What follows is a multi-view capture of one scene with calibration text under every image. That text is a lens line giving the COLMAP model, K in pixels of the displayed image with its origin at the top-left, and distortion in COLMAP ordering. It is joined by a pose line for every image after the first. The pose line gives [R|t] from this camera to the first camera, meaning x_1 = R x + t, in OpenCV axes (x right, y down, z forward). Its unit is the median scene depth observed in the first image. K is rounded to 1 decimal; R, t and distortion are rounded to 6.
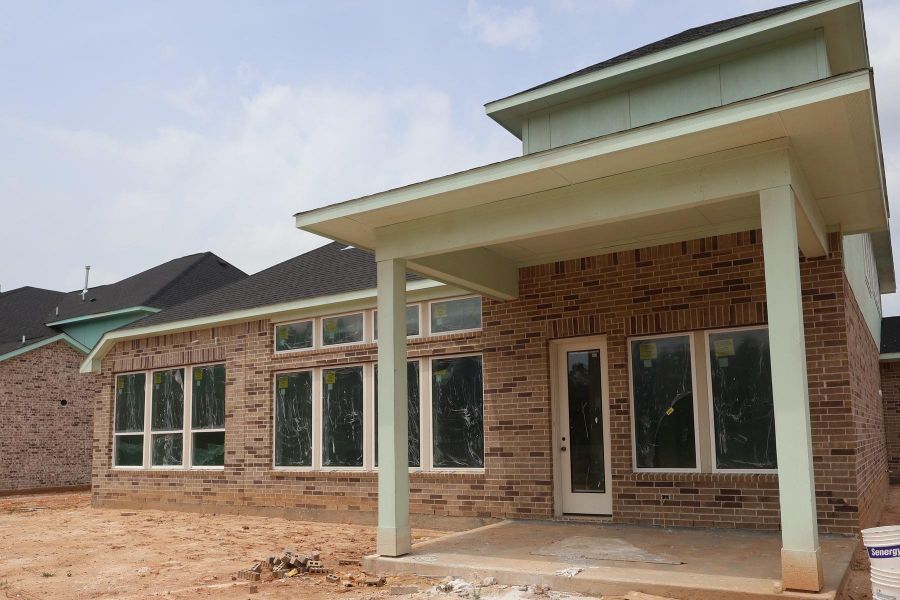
lens RADIAL K [[702.2, 0, 459.3], [0, 702.2, 344.9], [0, 0, 1]] dist [0.002786, 0.006043]
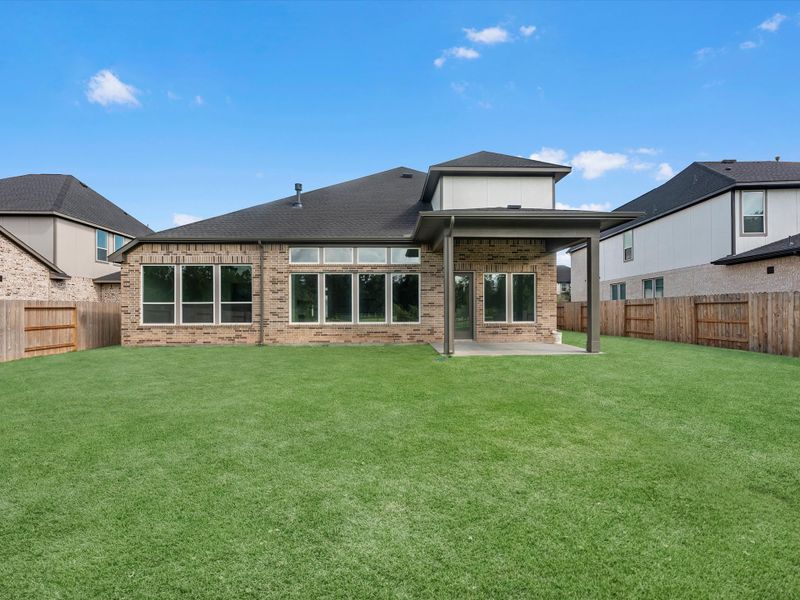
lens RADIAL K [[327.9, 0, 395.0], [0, 327.9, 303.5], [0, 0, 1]] dist [-0.003672, -0.000161]
pose [[0.831979, 0.028197, 0.554090, -0.562273], [-0.086849, 0.993014, 0.079872, 0.027346], [-0.547967, -0.114574, 0.828616, 0.113773]]
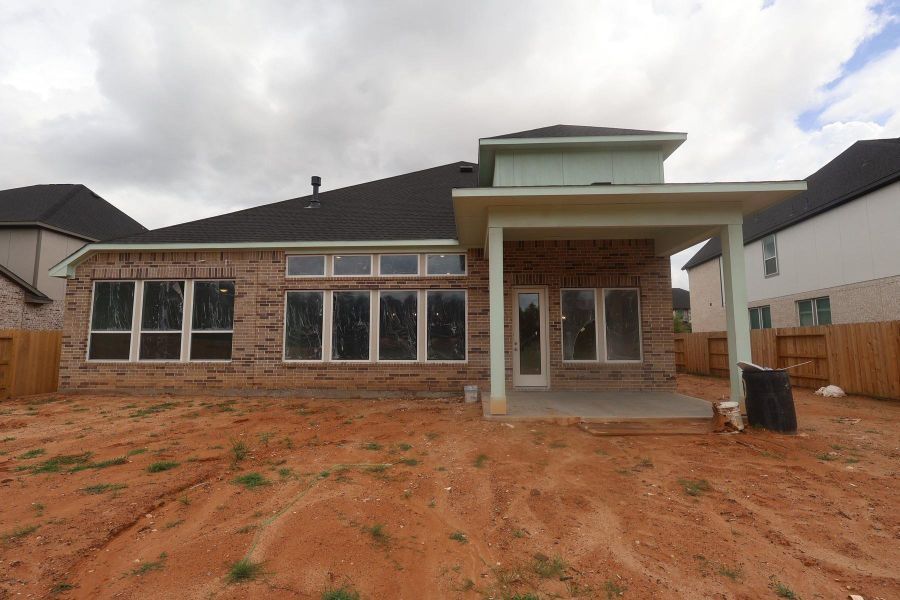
lens RADIAL K [[383.7, 0, 445.6], [0, 383.7, 302.4], [0, 0, 1]] dist [-0.001948, -0.000349]
pose [[0.869385, 0.071575, 0.488924, -0.388425], [-0.082792, 0.996566, 0.001327, 0.038547], [-0.487150, -0.041633, 0.872326, 0.220589]]
